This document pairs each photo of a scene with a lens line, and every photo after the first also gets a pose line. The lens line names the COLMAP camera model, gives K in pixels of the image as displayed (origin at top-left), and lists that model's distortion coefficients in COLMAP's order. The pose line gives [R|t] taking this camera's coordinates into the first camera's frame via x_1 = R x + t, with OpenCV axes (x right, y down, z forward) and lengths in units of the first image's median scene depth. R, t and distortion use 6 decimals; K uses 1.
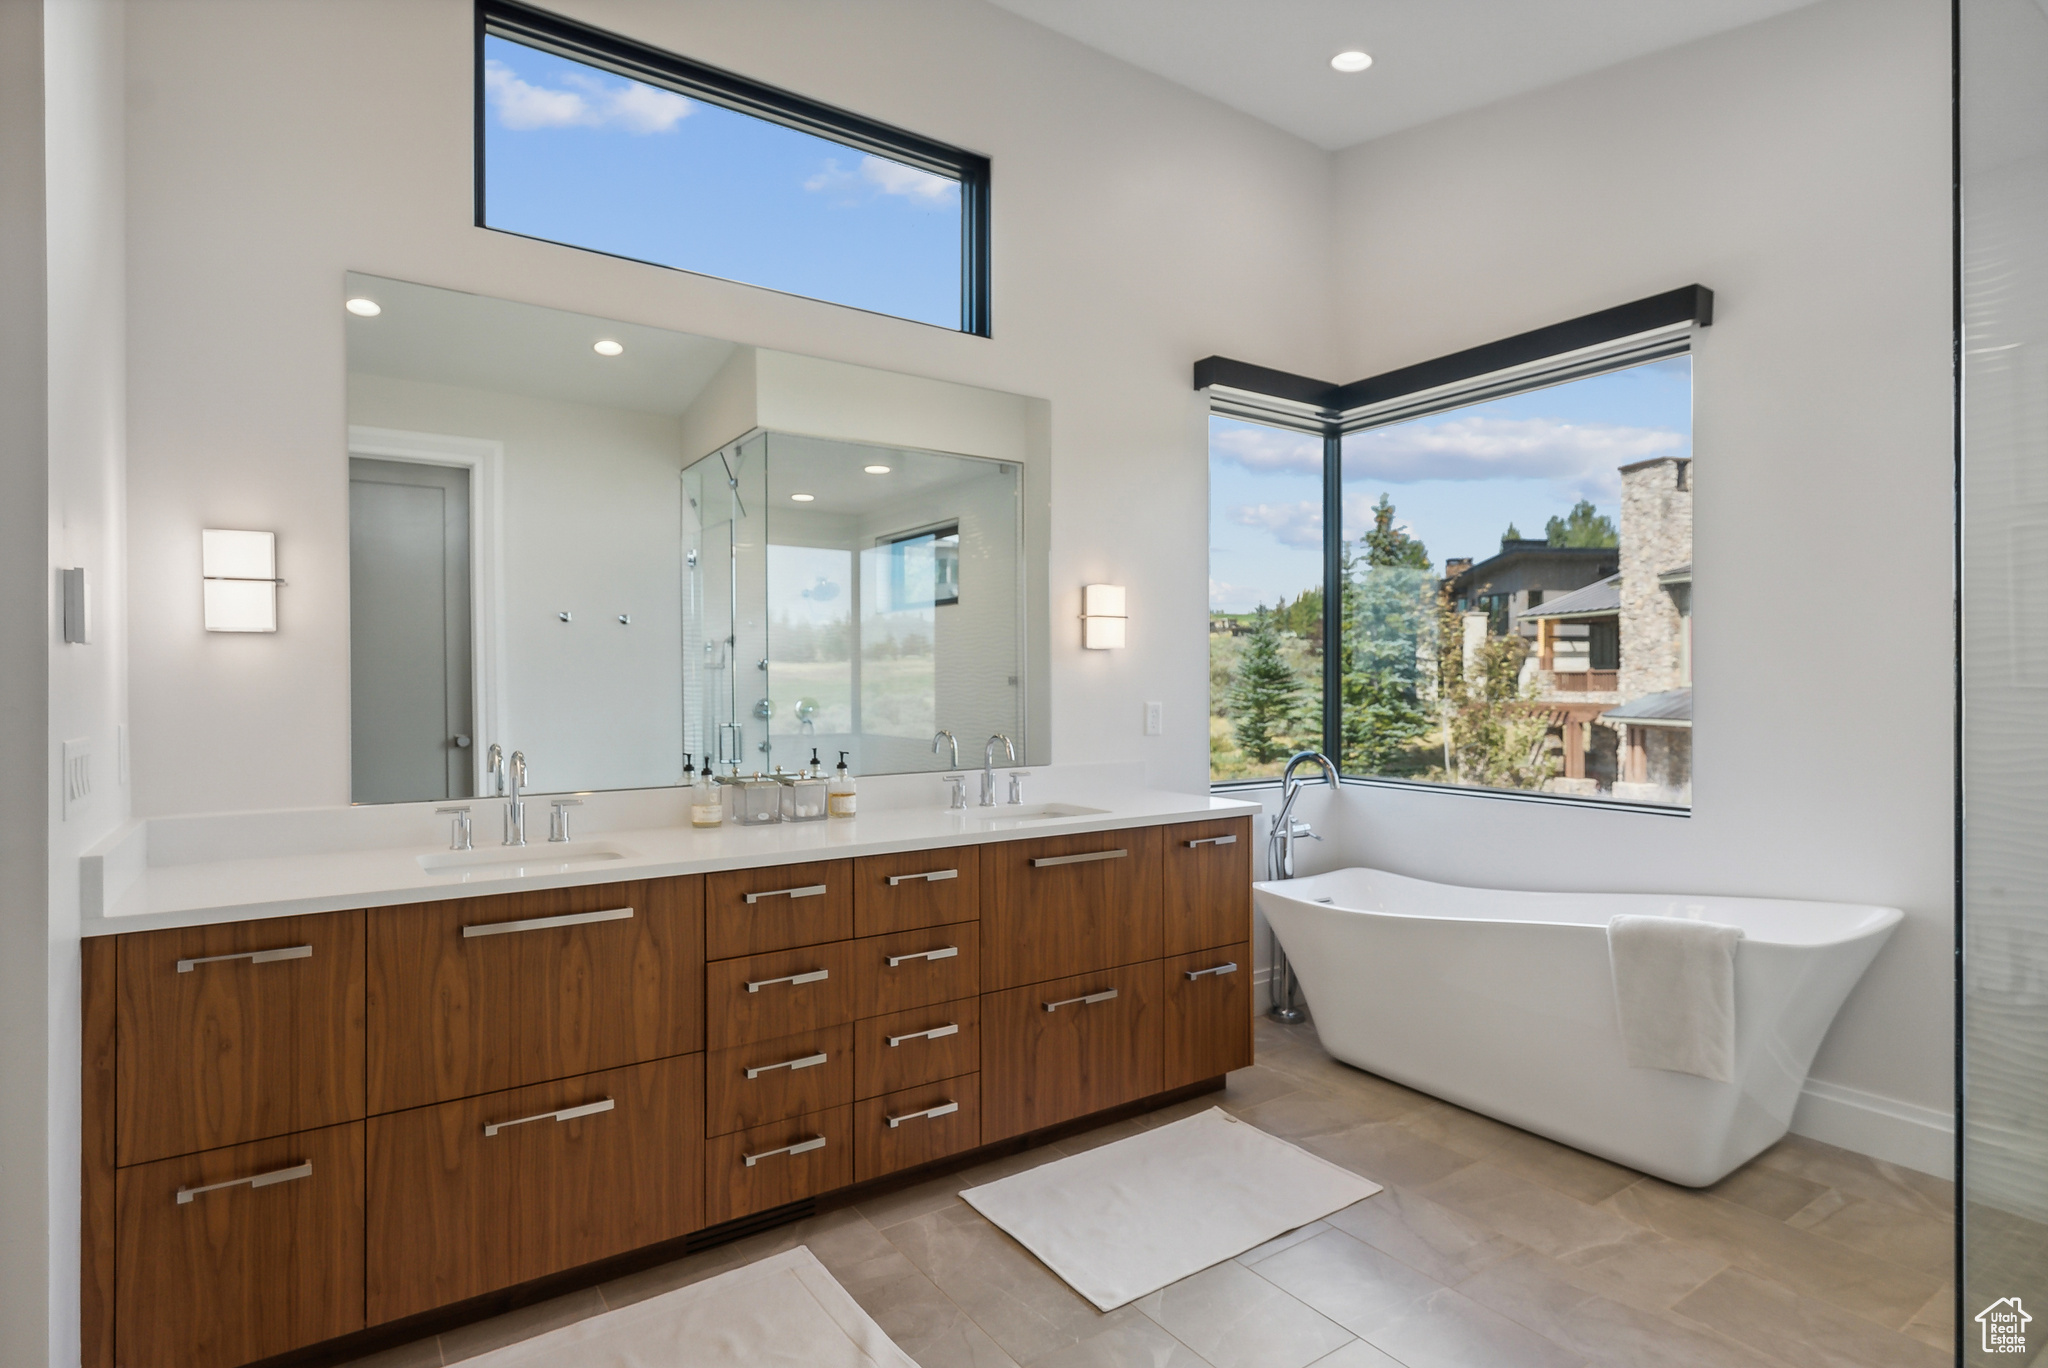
lens RADIAL K [[1057.0, 0, 1029.9], [0, 1057.0, 689.8], [0, 0, 1]] dist [0.000503, 0.001320]
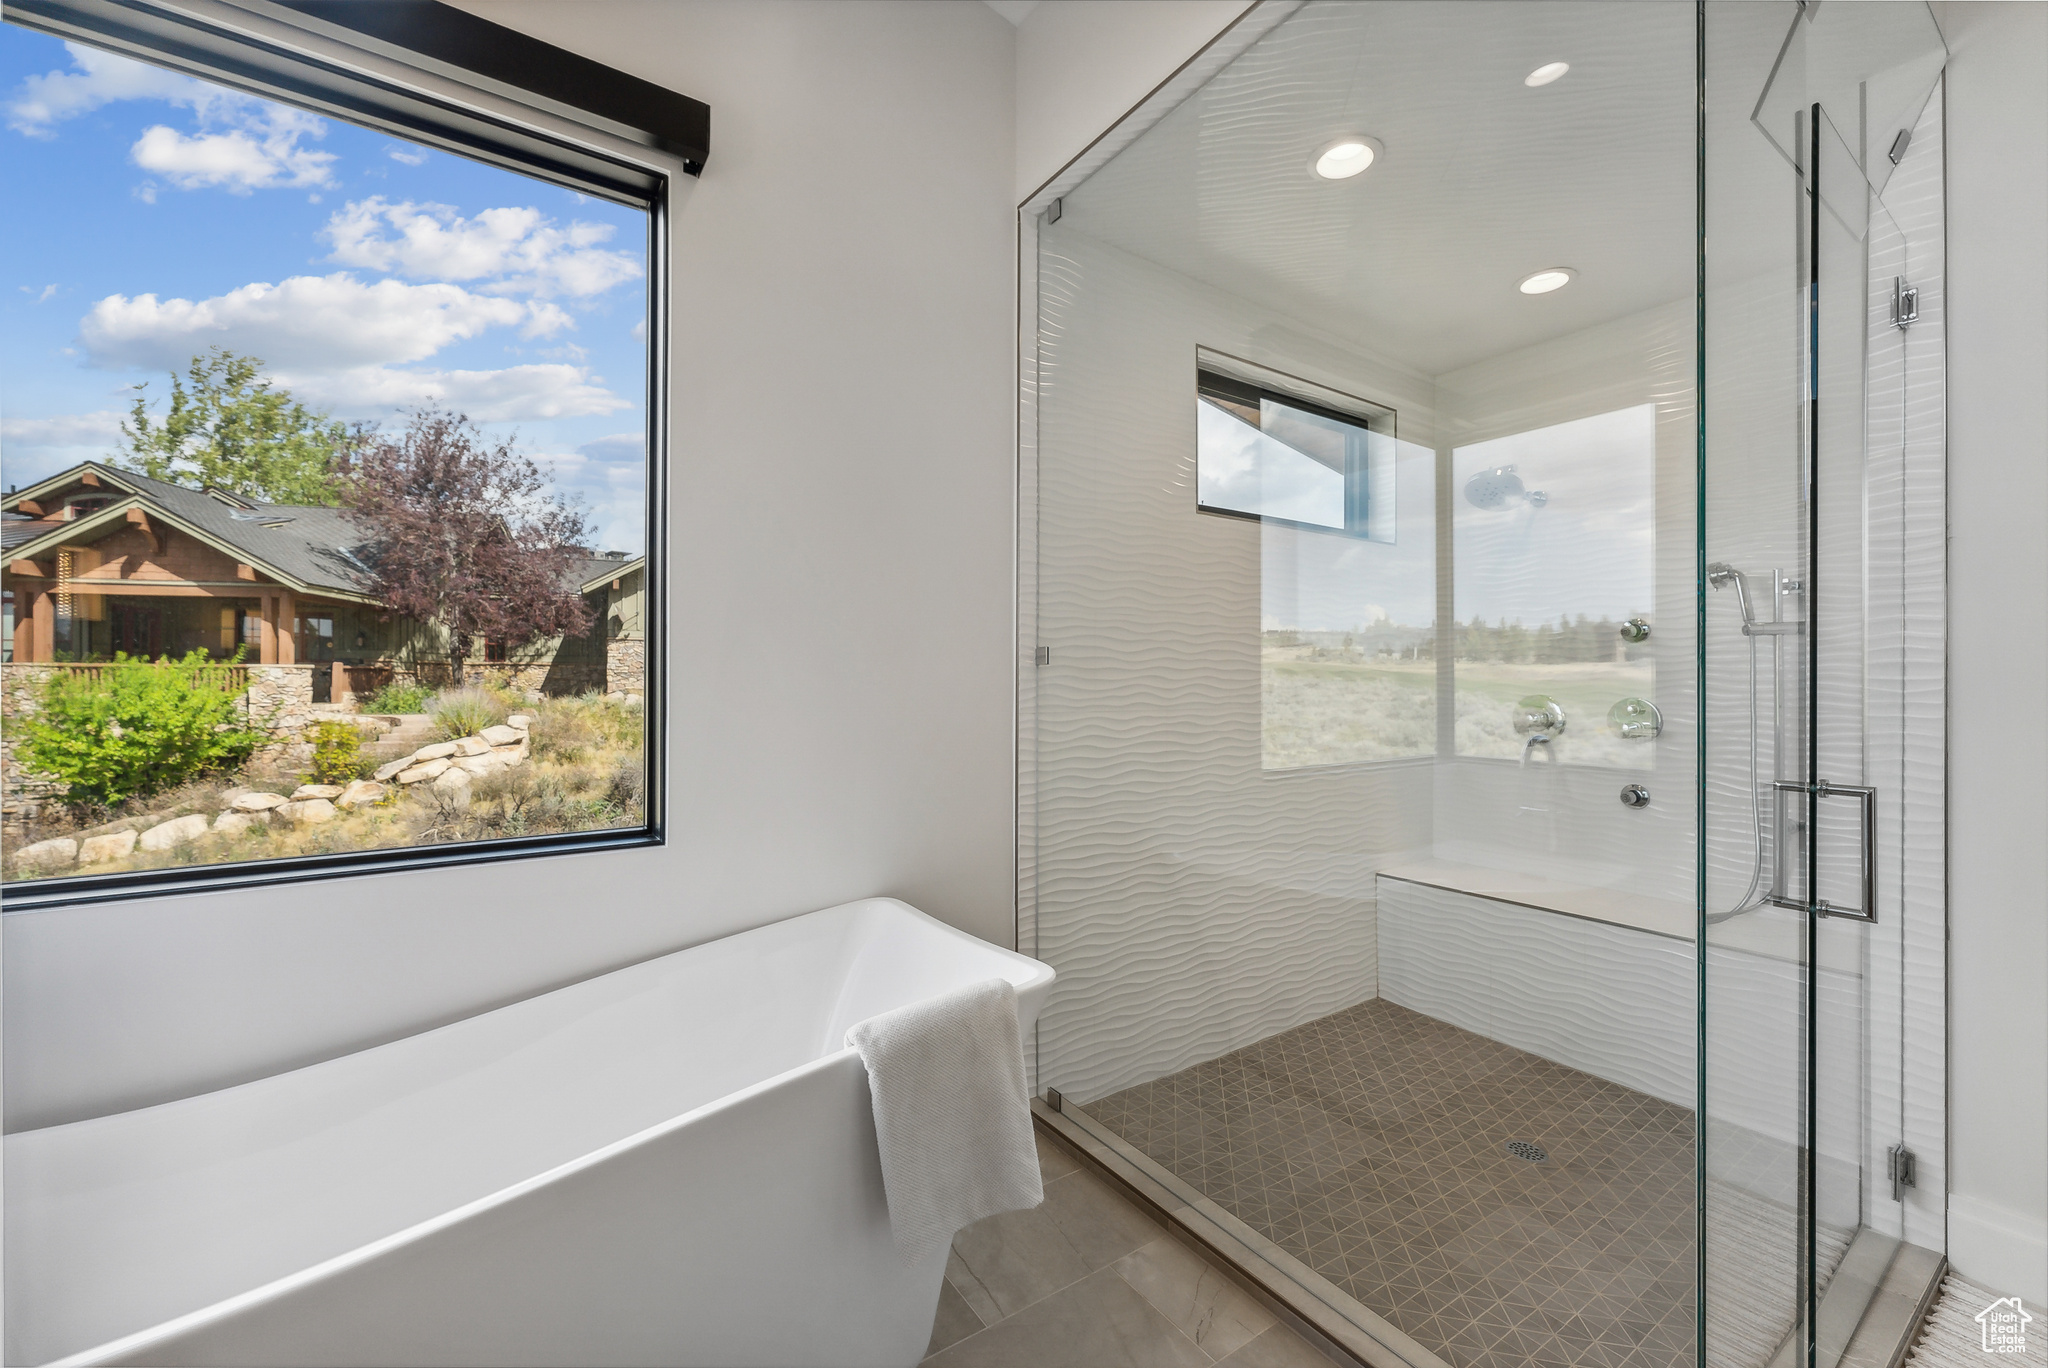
lens RADIAL K [[827.7, 0, 1025.8], [0, 827.7, 680.0], [0, 0, 1]] dist [0.000939, 0.000192]
pose [[-0.004661, 0.005725, 0.999973, 0.077470], [0.003227, 0.999978, -0.005710, 0.015135], [-0.999984, 0.003200, -0.004680, 0.885453]]
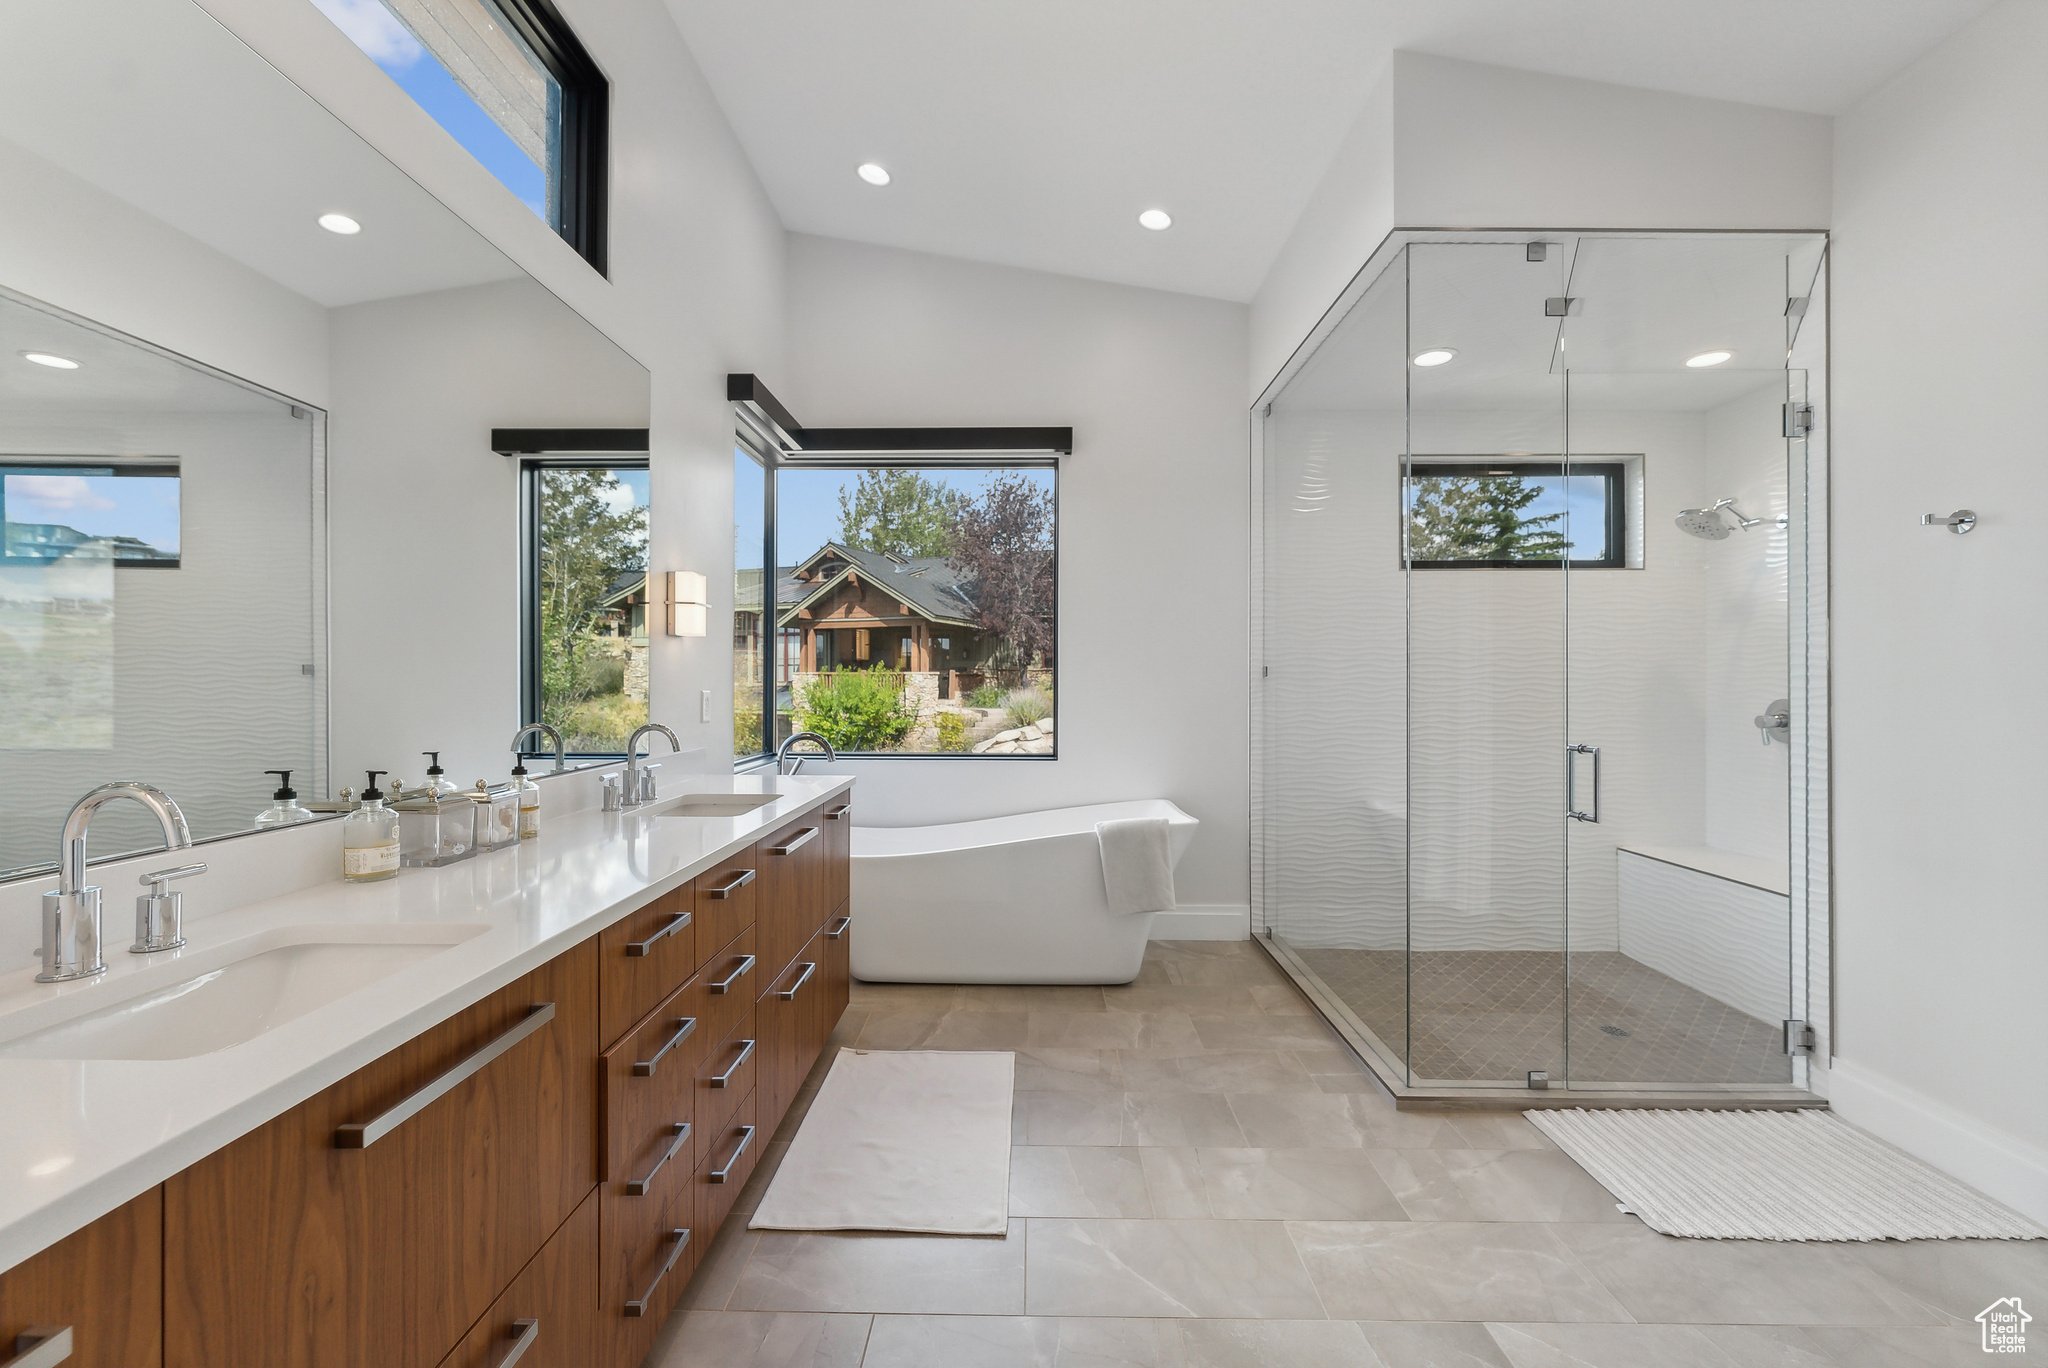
lens RADIAL K [[827.7, 0, 1014.4], [0, 827.7, 682.2], [0, 0, 1]] dist [0.000939, 0.000192]
pose [[0.576922, 0.004529, 0.816787, -0.500912], [0.000870, 0.999981, -0.006159, 0.012731], [-0.816799, 0.004263, 0.576907, 0.387342]]
